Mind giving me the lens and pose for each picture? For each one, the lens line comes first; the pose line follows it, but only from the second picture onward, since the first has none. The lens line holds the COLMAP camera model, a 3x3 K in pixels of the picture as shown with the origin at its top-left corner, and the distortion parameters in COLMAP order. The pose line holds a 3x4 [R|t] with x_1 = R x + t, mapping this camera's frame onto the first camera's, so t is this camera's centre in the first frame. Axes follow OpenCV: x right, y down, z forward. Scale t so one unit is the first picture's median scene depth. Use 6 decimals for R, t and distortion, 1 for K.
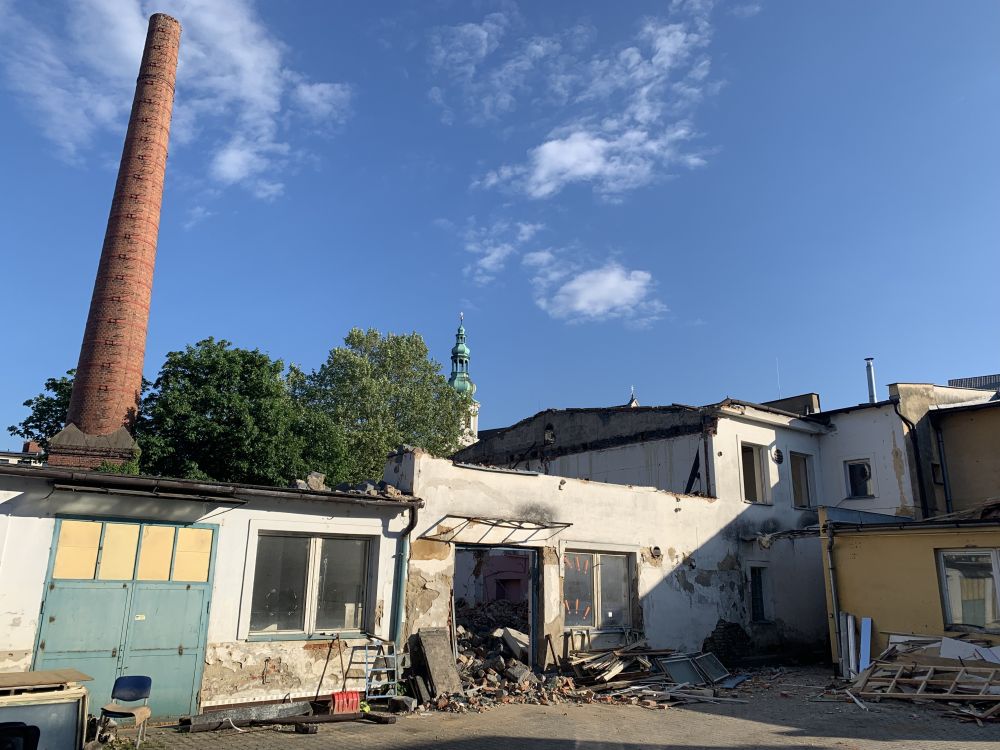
lens RADIAL K [[782.4, 0, 500.0], [0, 782.4, 375.0], [0, 0, 1]] dist [0.049466, -0.054954]
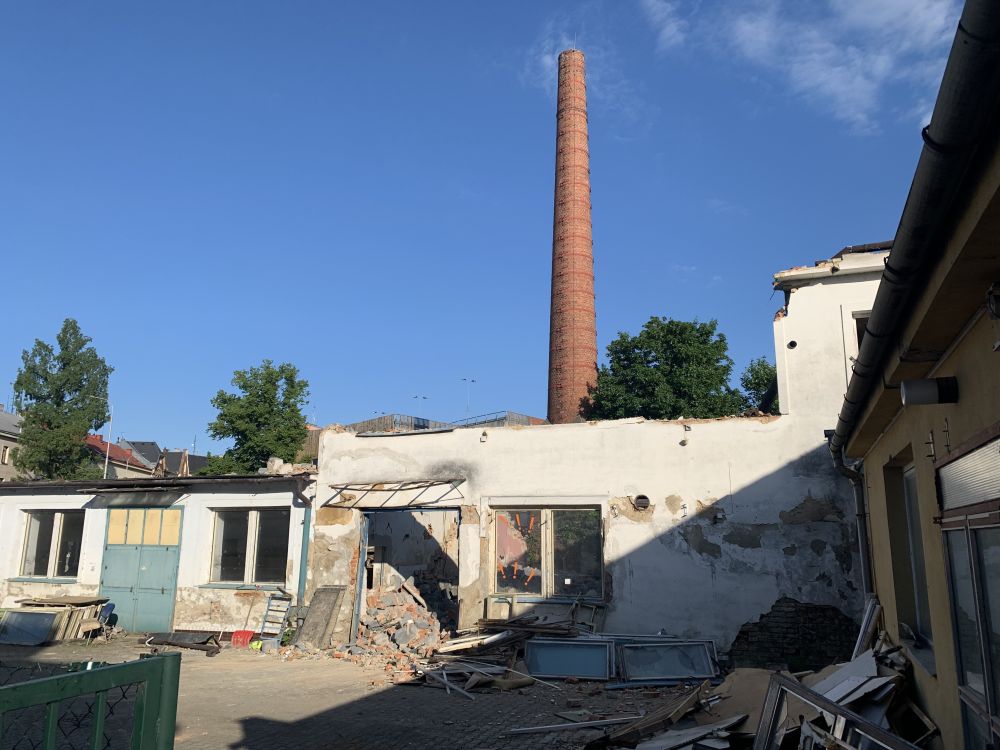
lens RADIAL K [[782.4, 0, 500.0], [0, 782.4, 375.0], [0, 0, 1]] dist [0.049466, -0.054954]
pose [[0.492502, -0.190401, -0.849228, 1.000199], [0.224750, 0.970502, -0.087250, 0.179183], [0.840791, -0.147894, 0.520767, 0.648757]]
